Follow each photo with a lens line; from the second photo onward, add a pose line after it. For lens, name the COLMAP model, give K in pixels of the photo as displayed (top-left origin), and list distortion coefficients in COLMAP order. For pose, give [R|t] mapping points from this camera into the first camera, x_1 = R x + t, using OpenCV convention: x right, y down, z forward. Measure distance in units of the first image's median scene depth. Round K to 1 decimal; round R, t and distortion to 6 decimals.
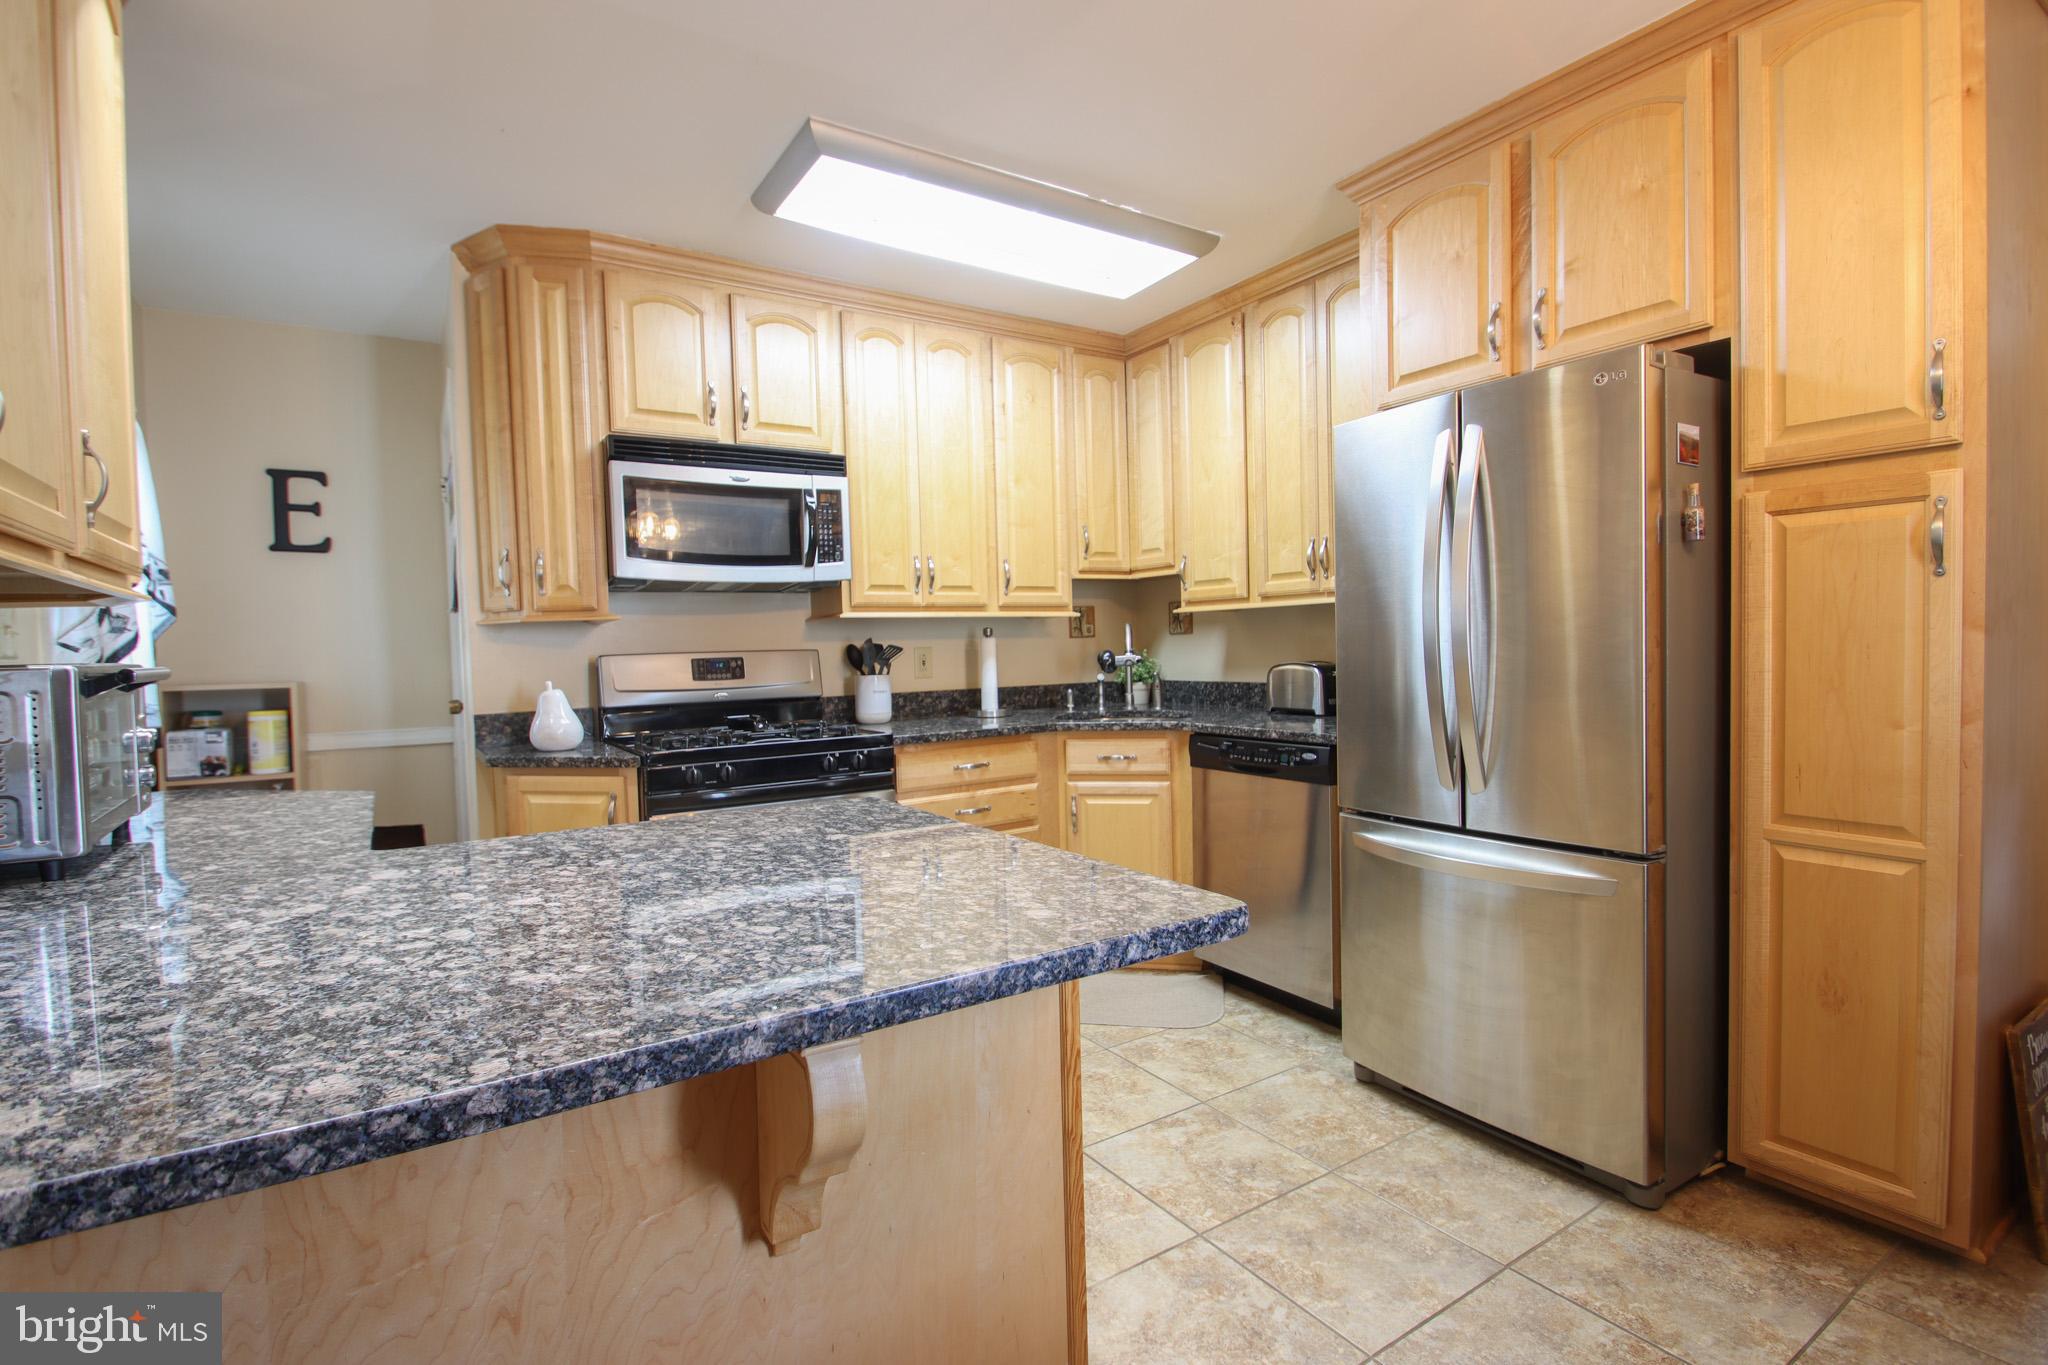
lens RADIAL K [[959.9, 0, 1024.0], [0, 959.9, 682.5], [0, 0, 1]] dist [-0.000887, 0.000216]
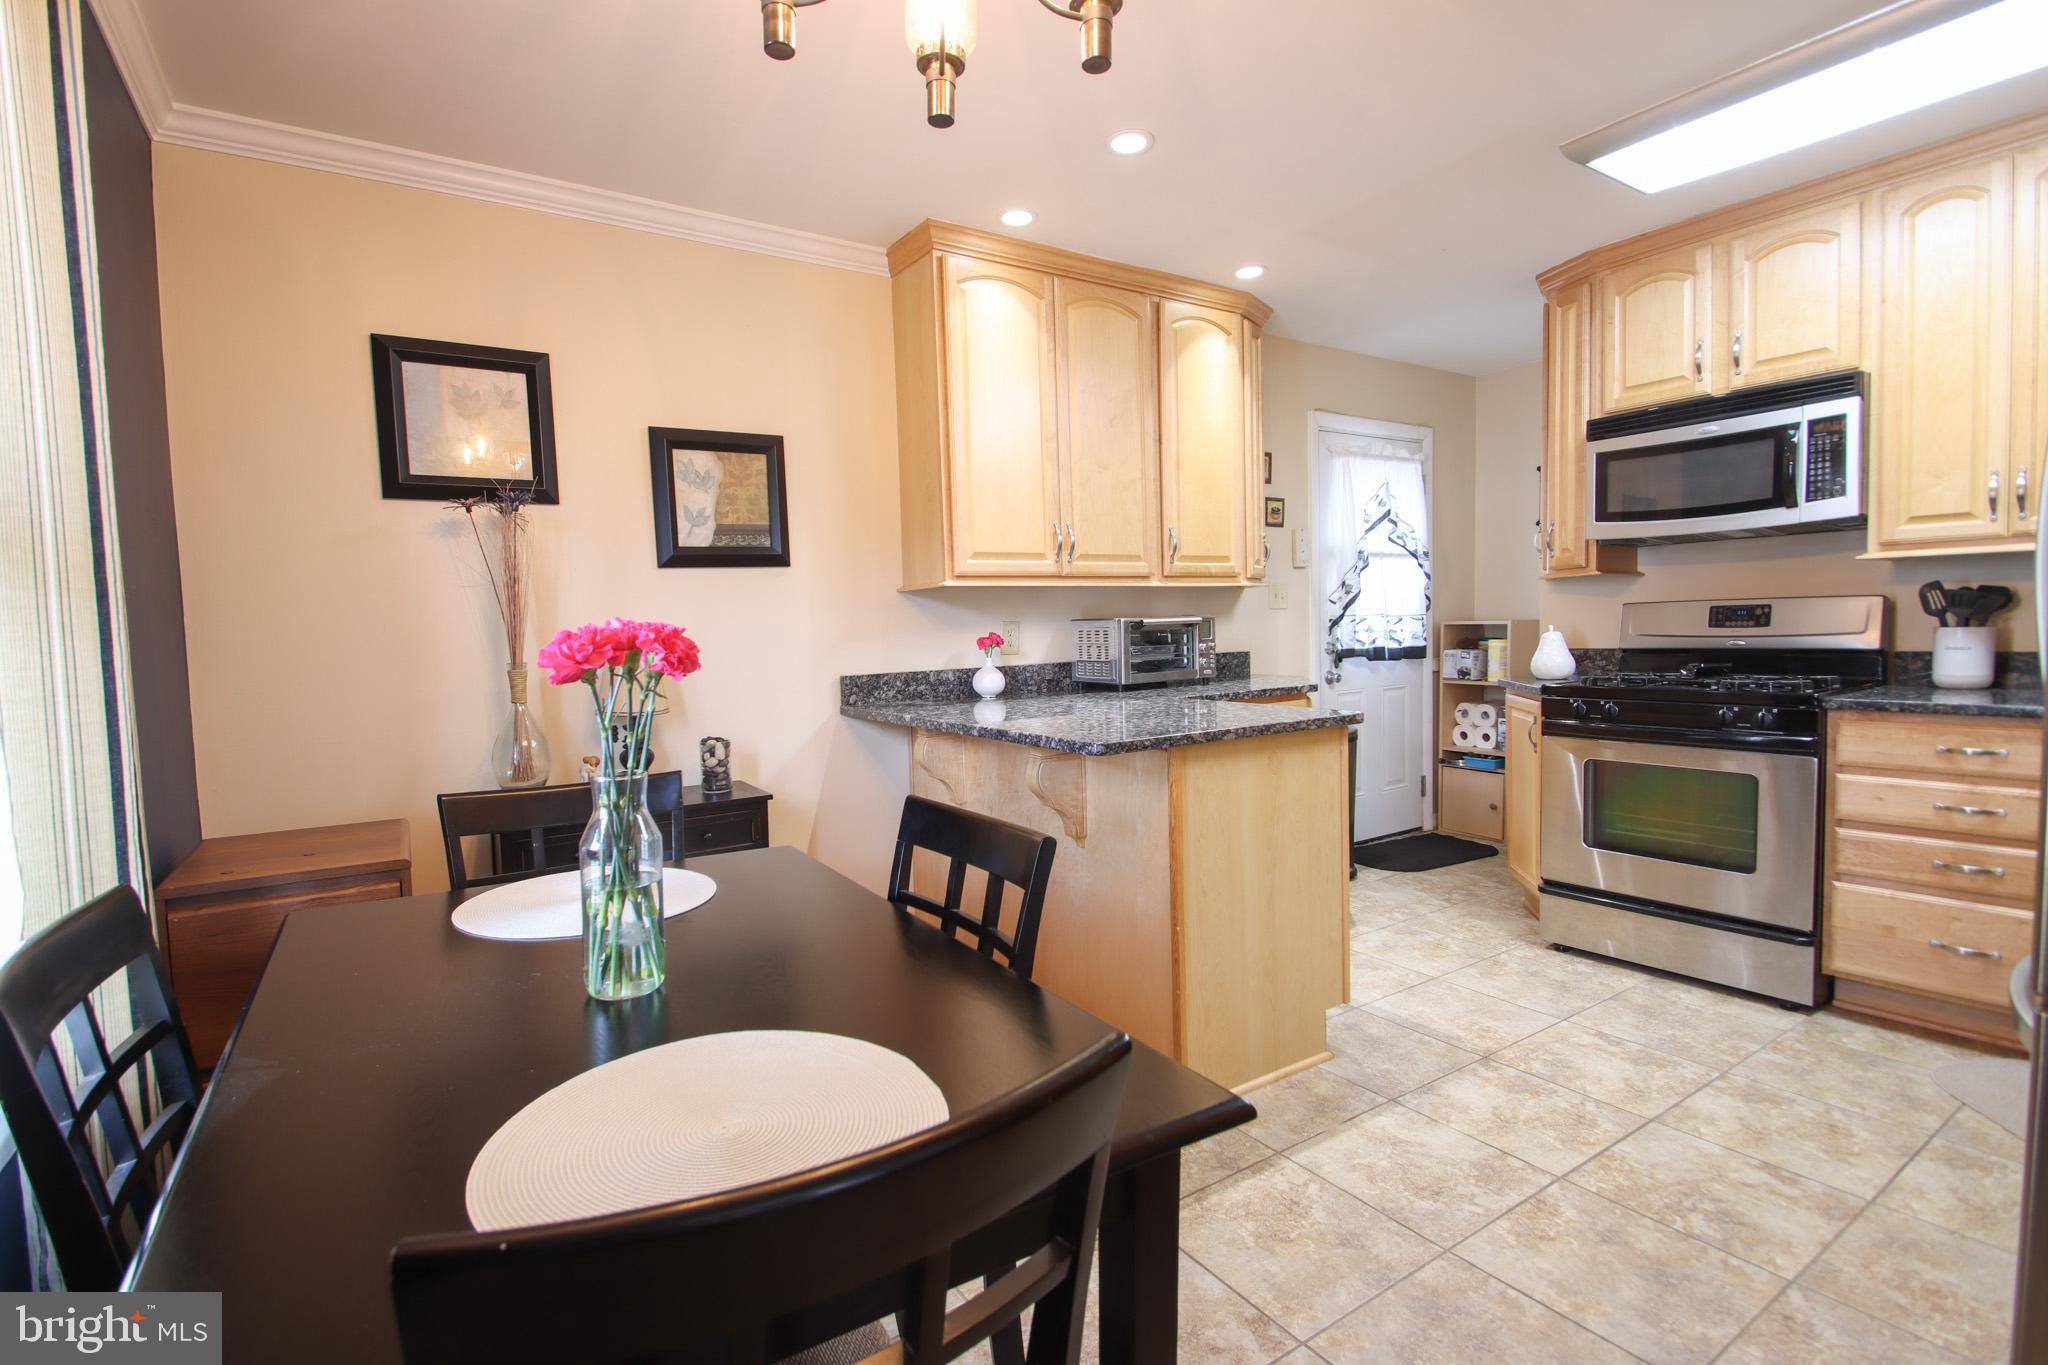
lens RADIAL K [[938.9, 0, 966.0], [0, 938.9, 686.4], [0, 0, 1]] dist [-0.003021, -0.001288]
pose [[-0.023319, 0.093301, -0.995365, 0.706108], [-0.007273, 0.995593, 0.093492, -0.028001], [0.999702, 0.009419, -0.022538, 0.226184]]
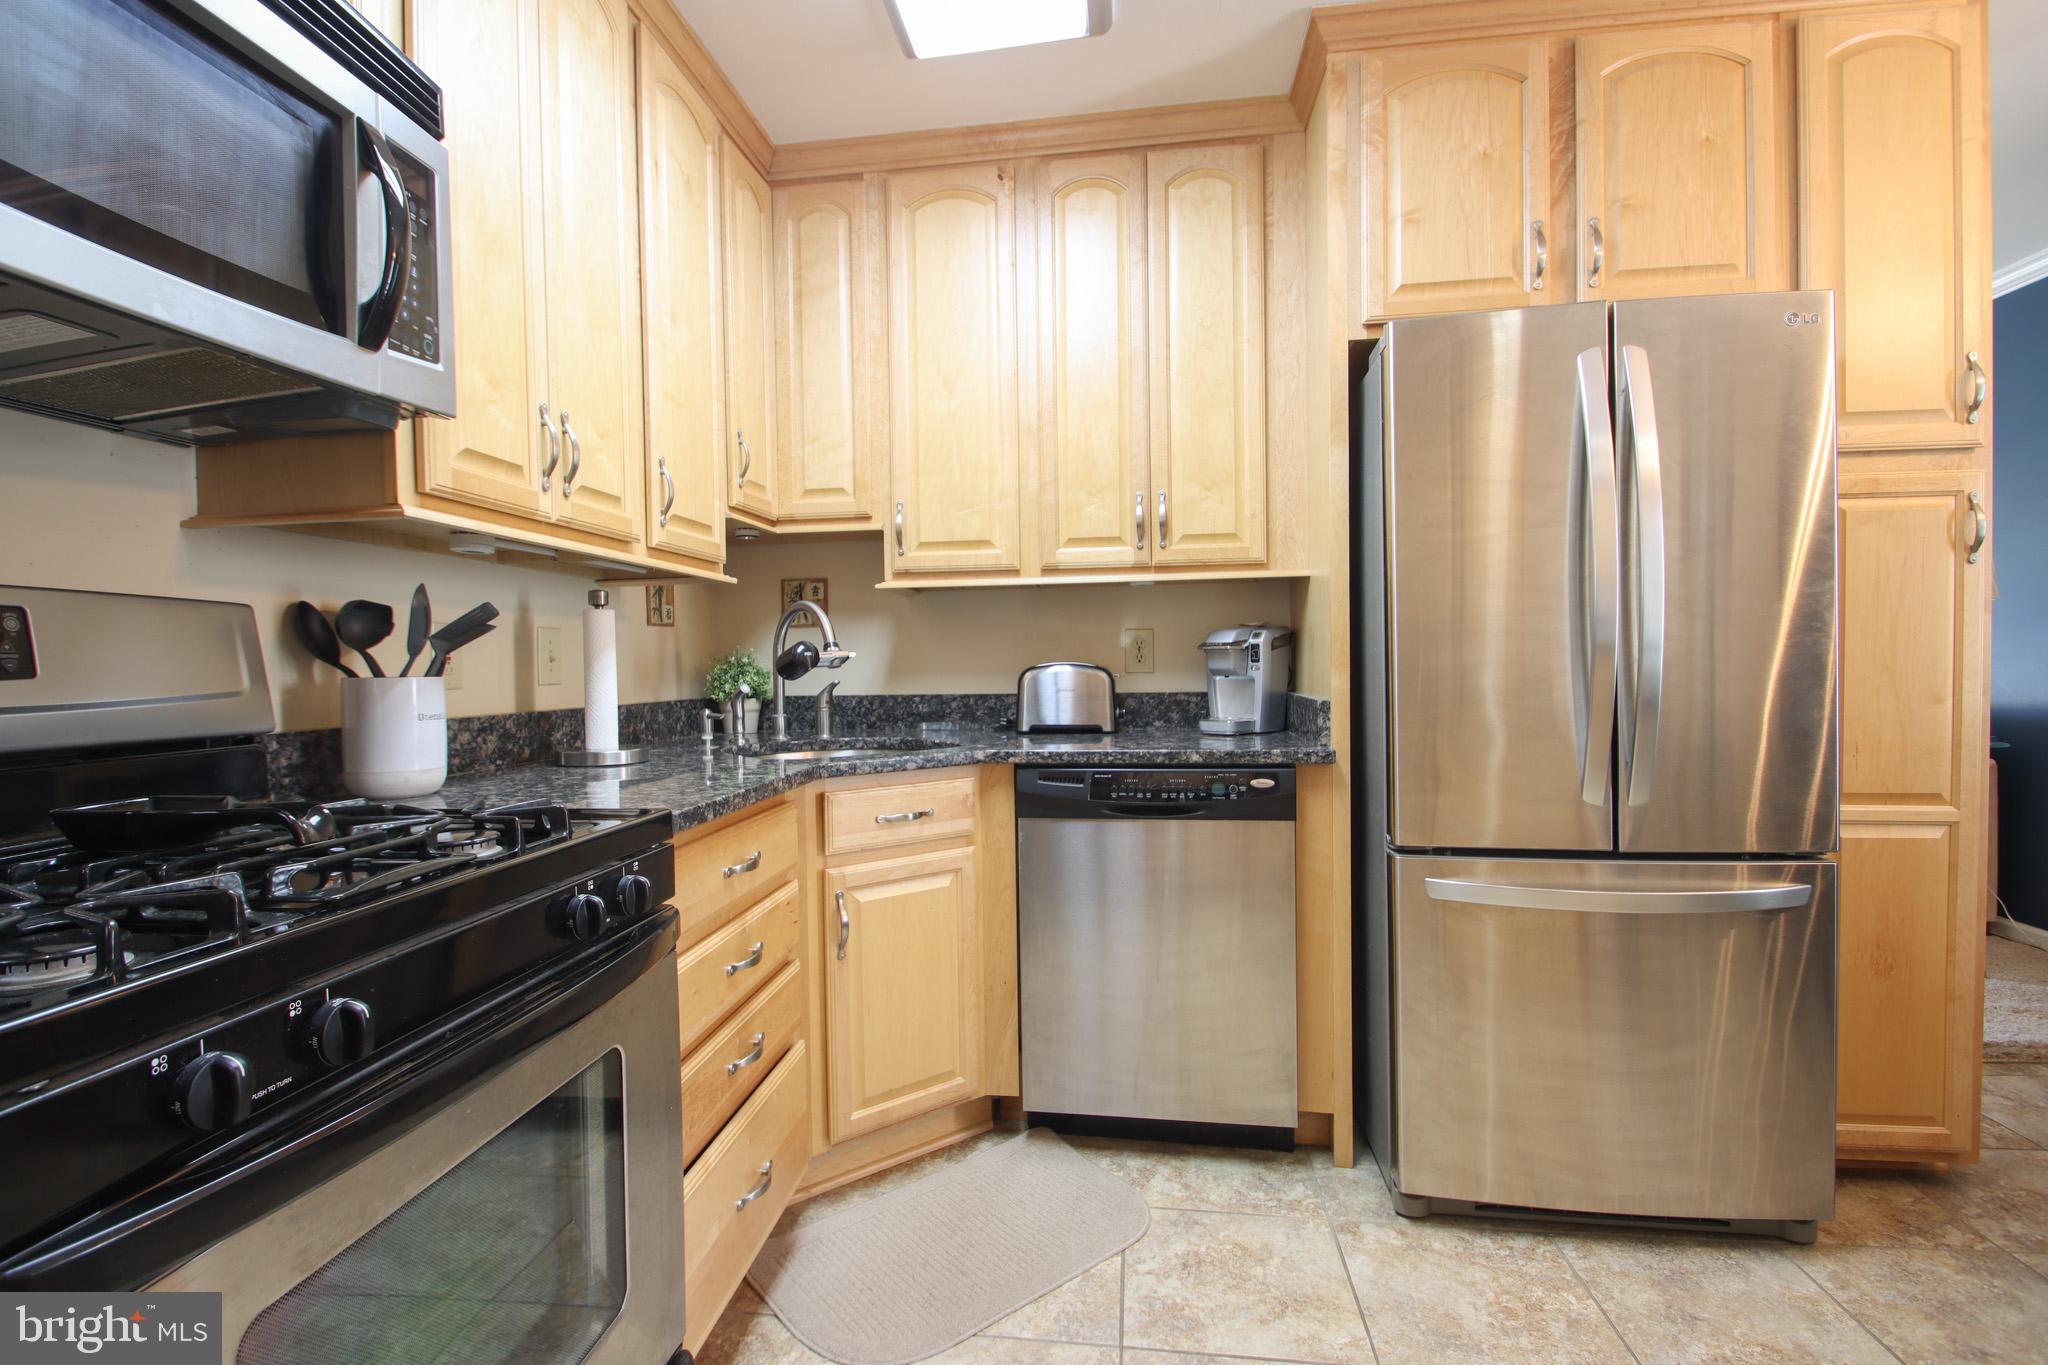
lens RADIAL K [[938.9, 0, 966.0], [0, 938.9, 686.4], [0, 0, 1]] dist [-0.003021, -0.001288]
pose [[0.657674, 0.001101, 0.753302, -0.335308], [0.027085, 0.999318, -0.025108, 0.014143], [-0.752816, 0.036916, 0.657195, 0.623108]]
